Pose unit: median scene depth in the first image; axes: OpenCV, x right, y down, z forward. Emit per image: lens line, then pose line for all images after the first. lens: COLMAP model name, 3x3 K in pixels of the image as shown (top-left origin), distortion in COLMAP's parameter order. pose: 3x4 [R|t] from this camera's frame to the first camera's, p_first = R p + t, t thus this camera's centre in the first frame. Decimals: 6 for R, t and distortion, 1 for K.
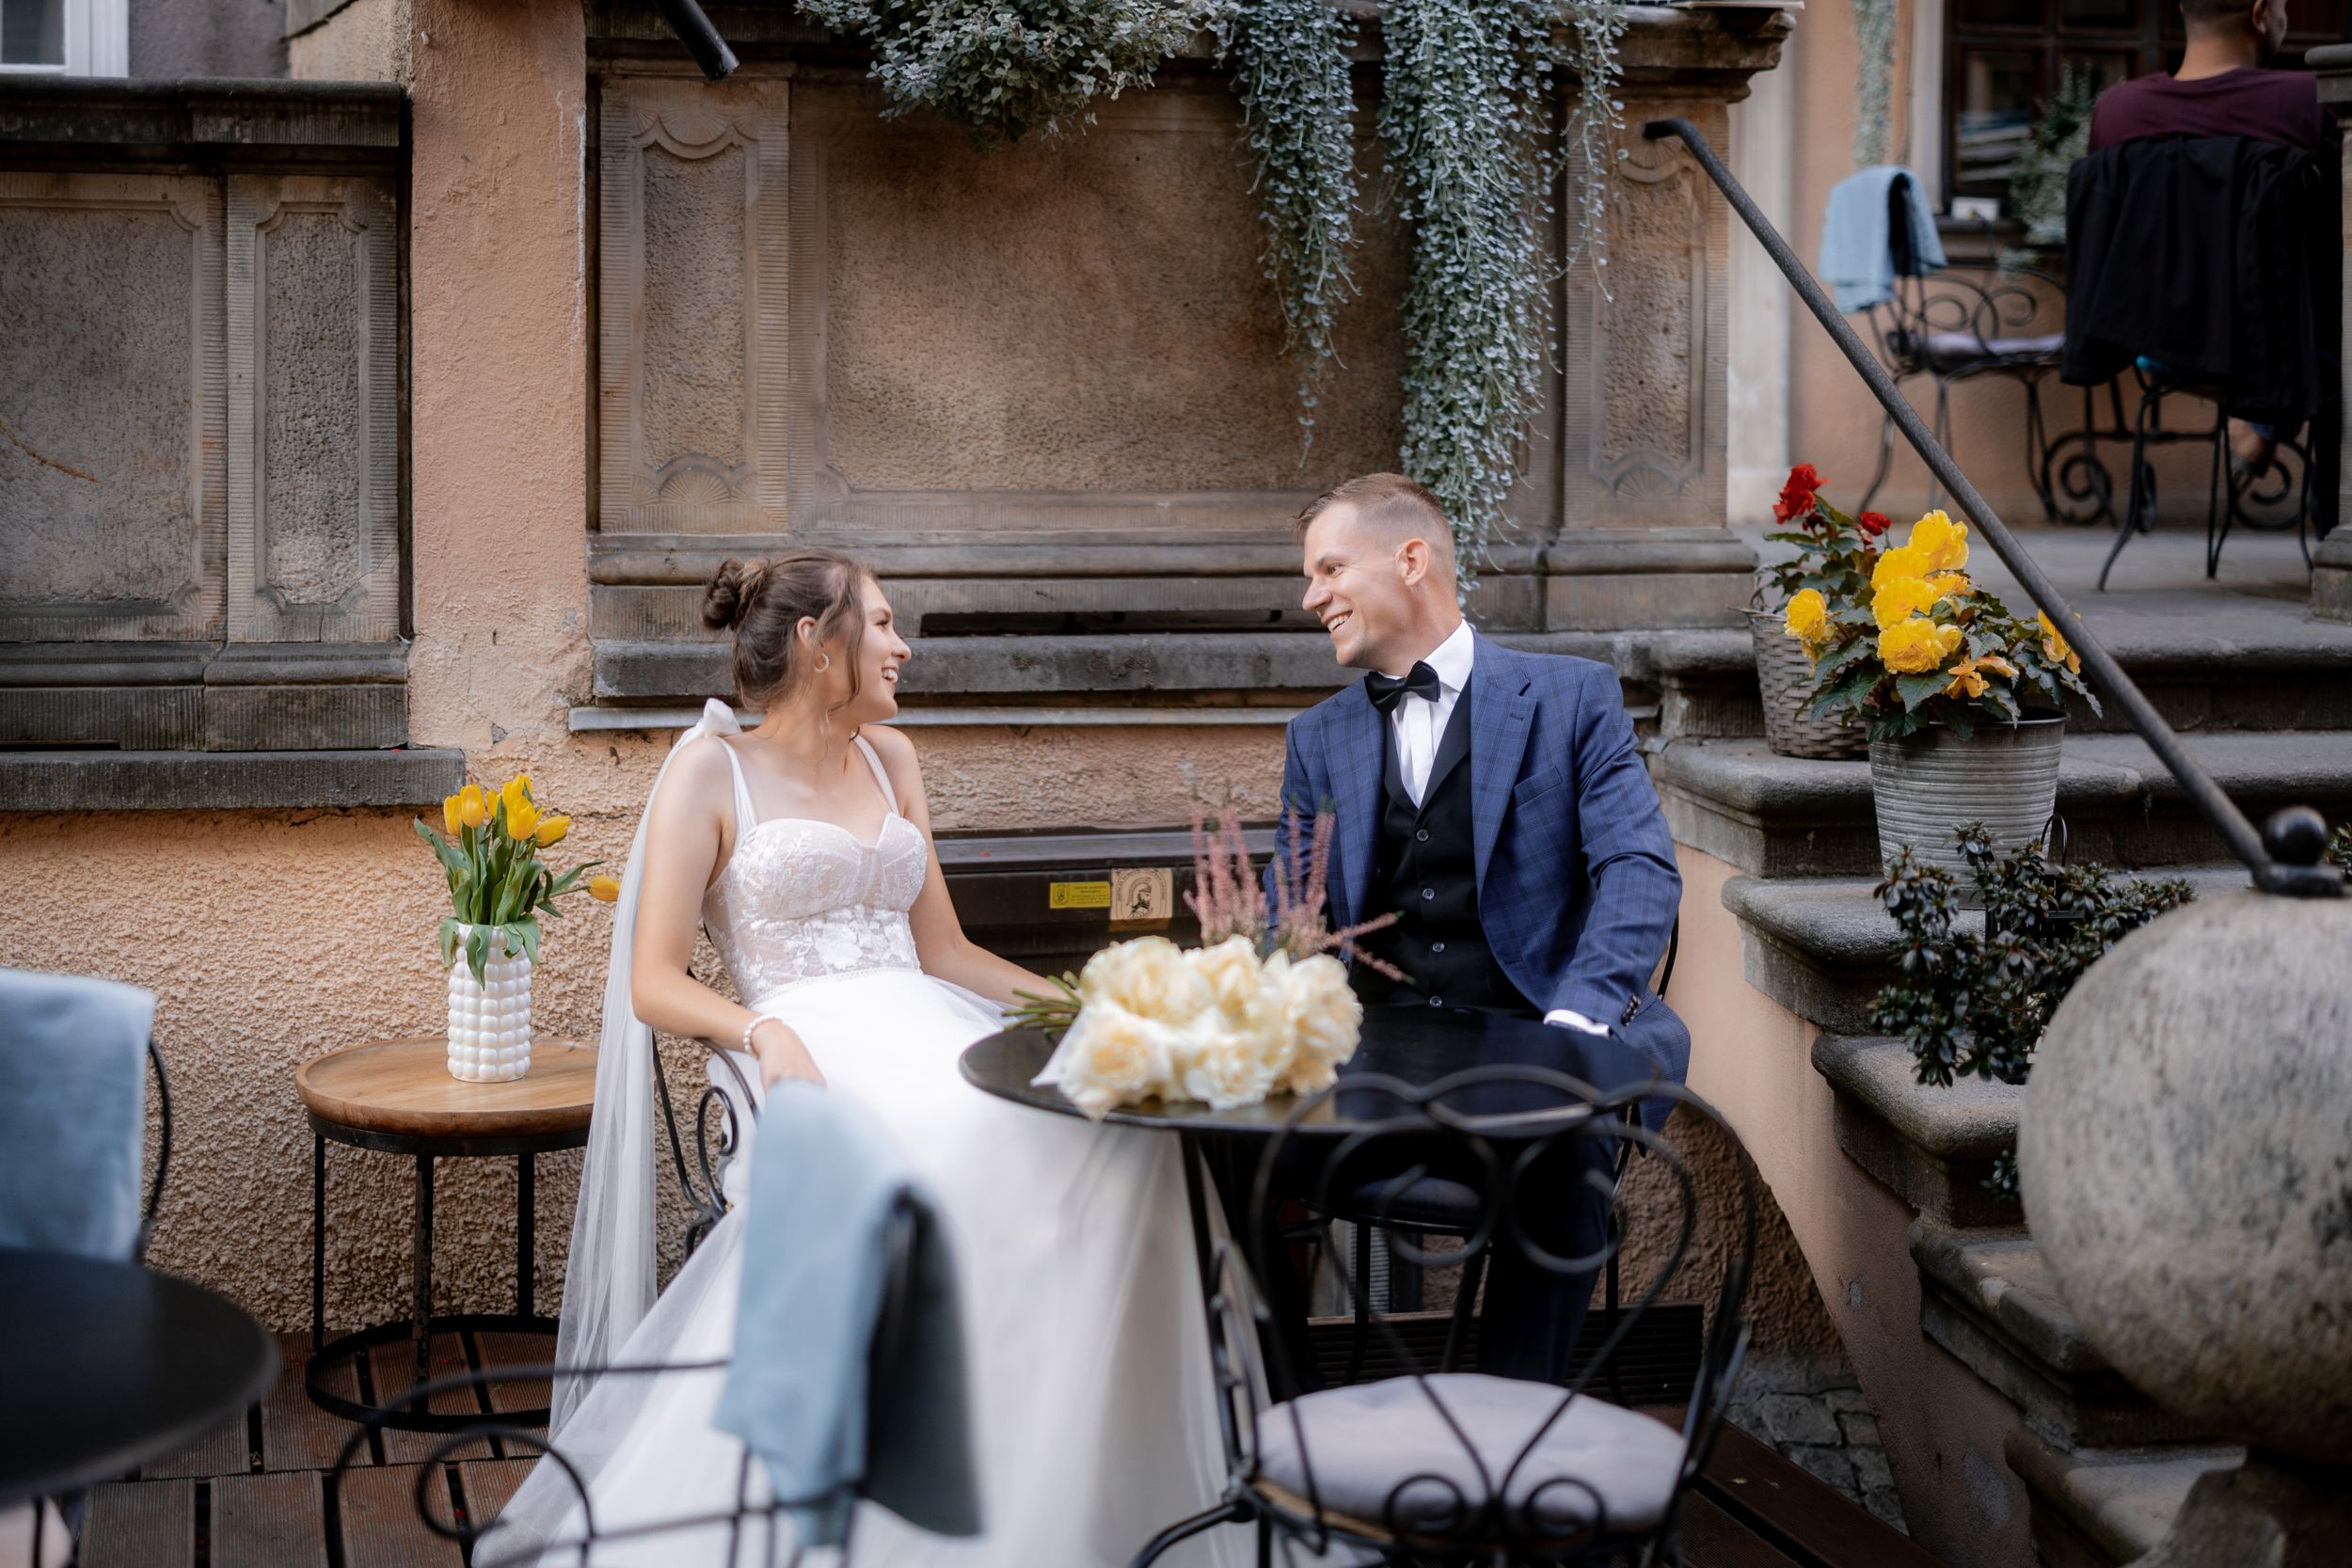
lens RADIAL K [[4830.0, 0, 1176.0], [0, 4830.0, 784.0], [0, 0, 1]] dist [-0.022811, 0.092209]
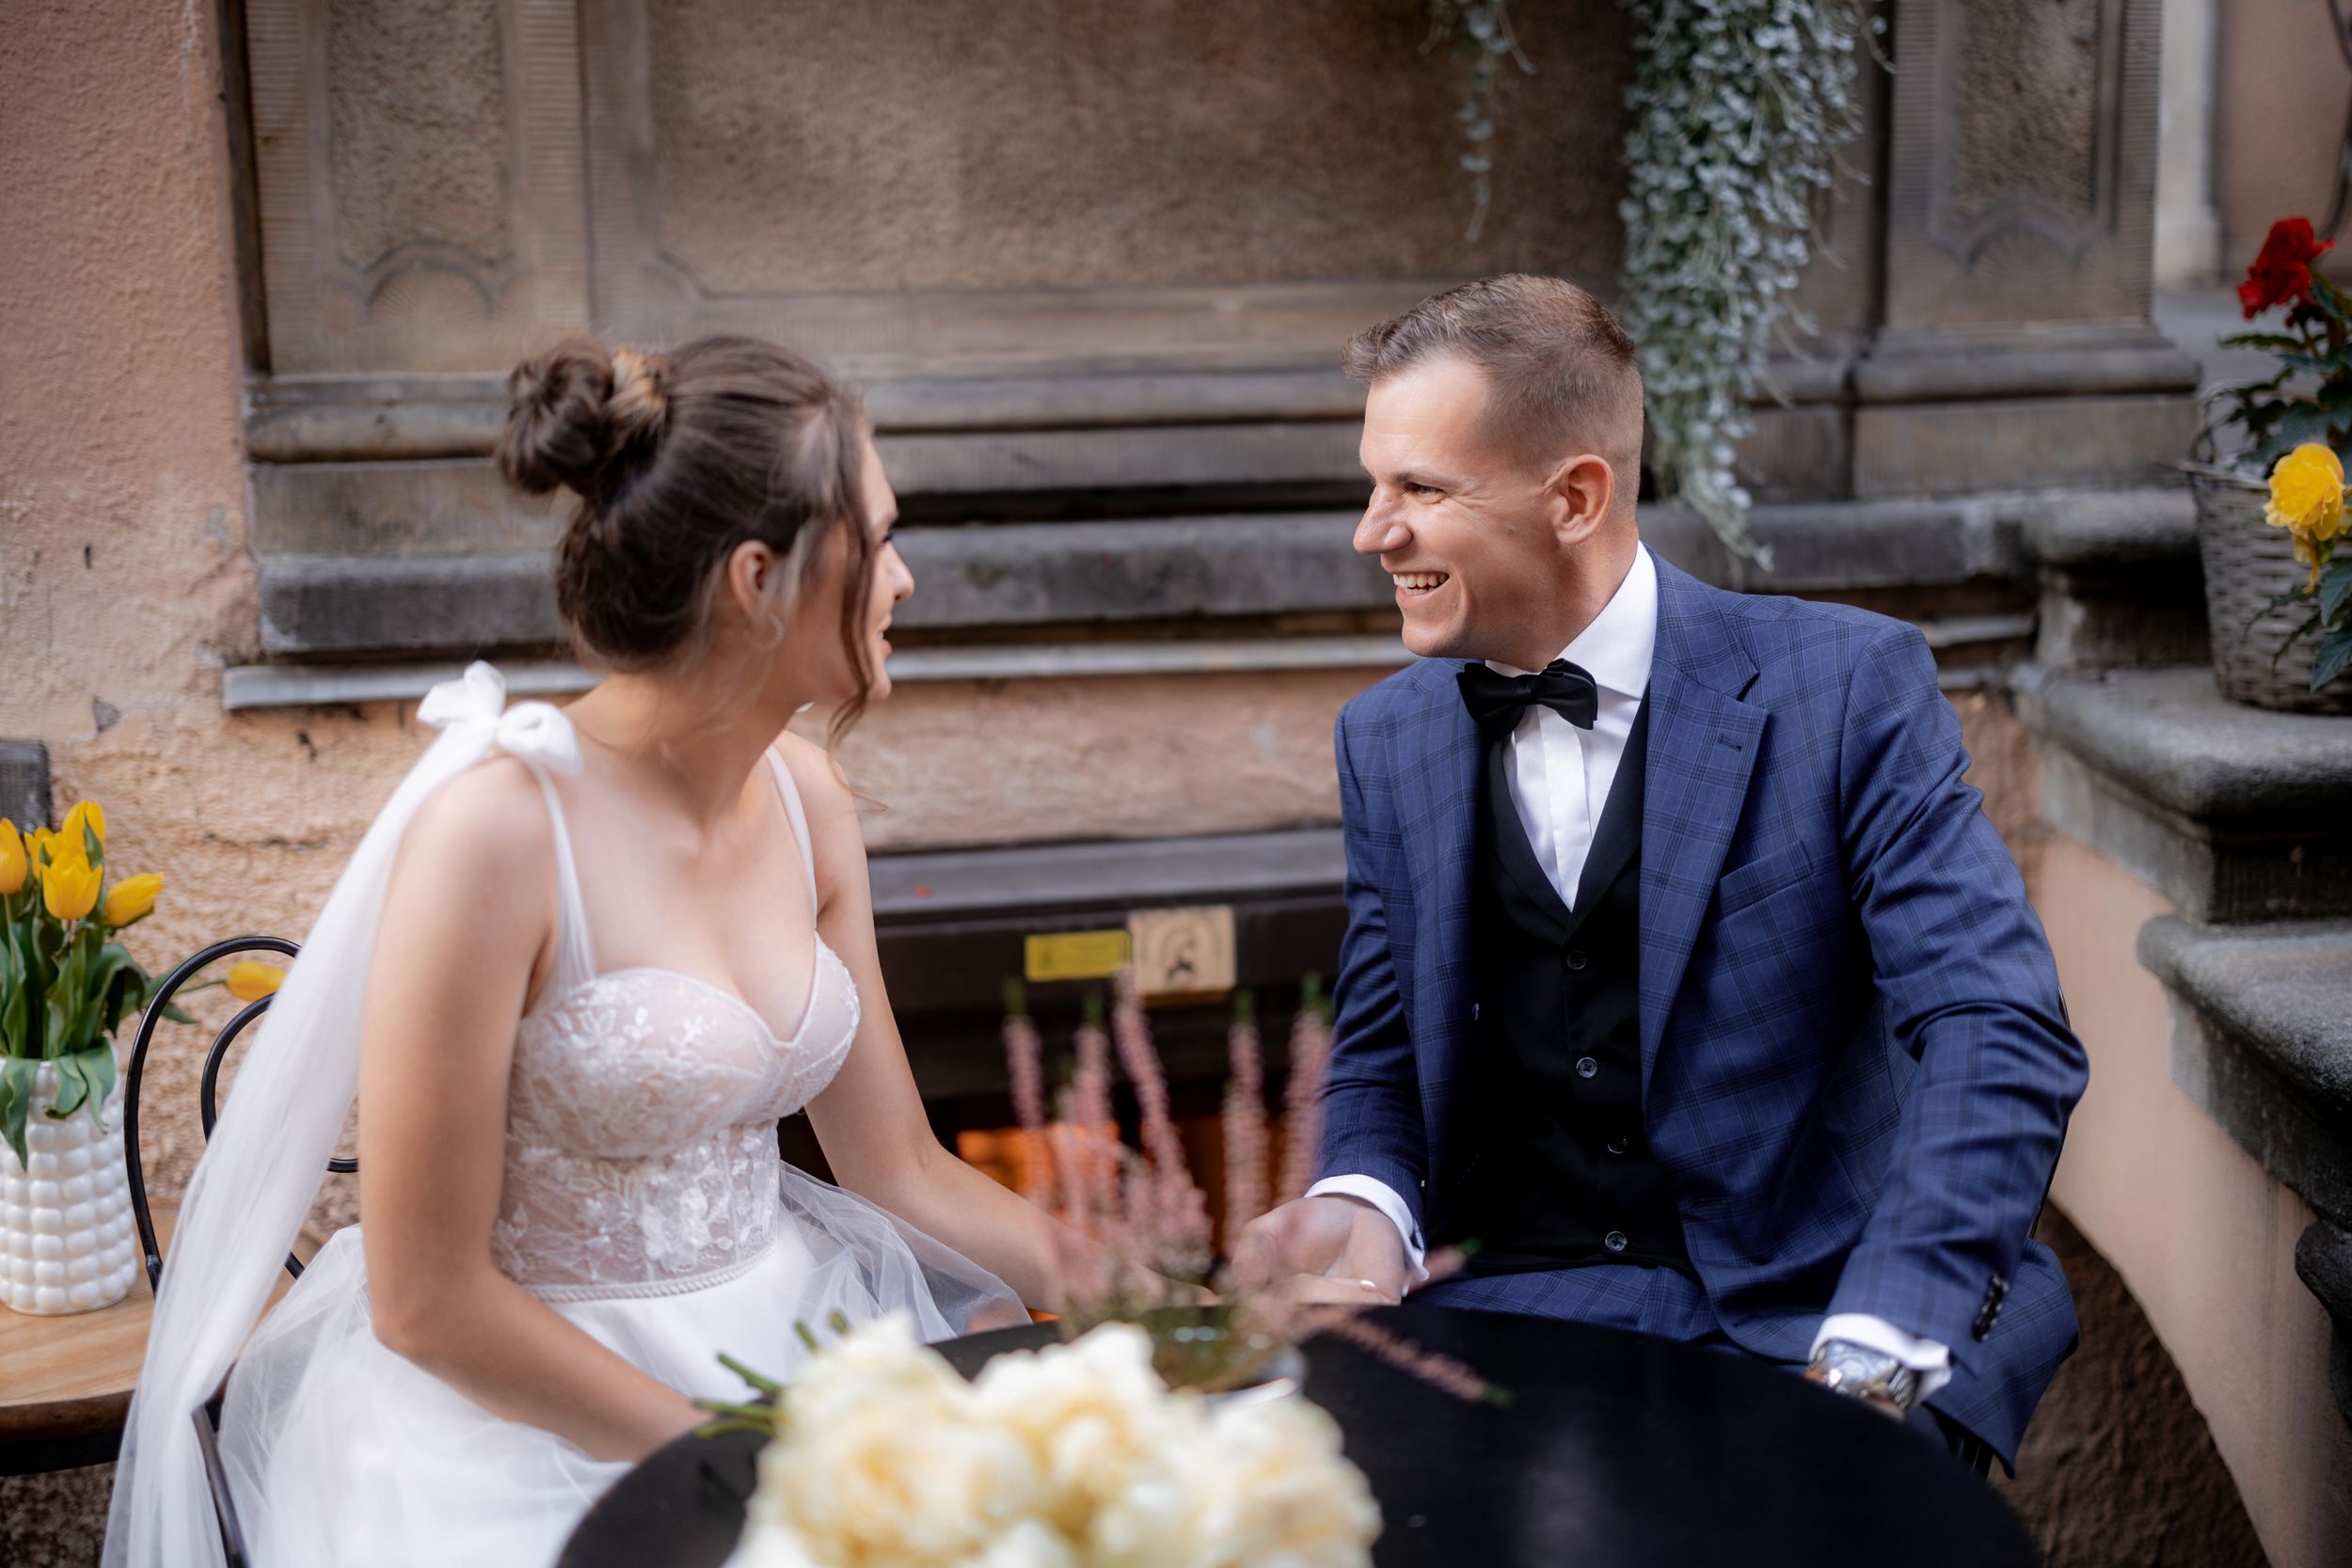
lens RADIAL K [[4562.9, 0, 1025.4], [0, 4562.9, 1221.2], [0, 0, 1]] dist [-0.005832, 0.122522]
pose [[0.994006, 0.003744, -0.109265, 0.036564], [0.012758, 0.988613, 0.149937, -0.030458], [0.108582, -0.150432, 0.982639, 0.412340]]
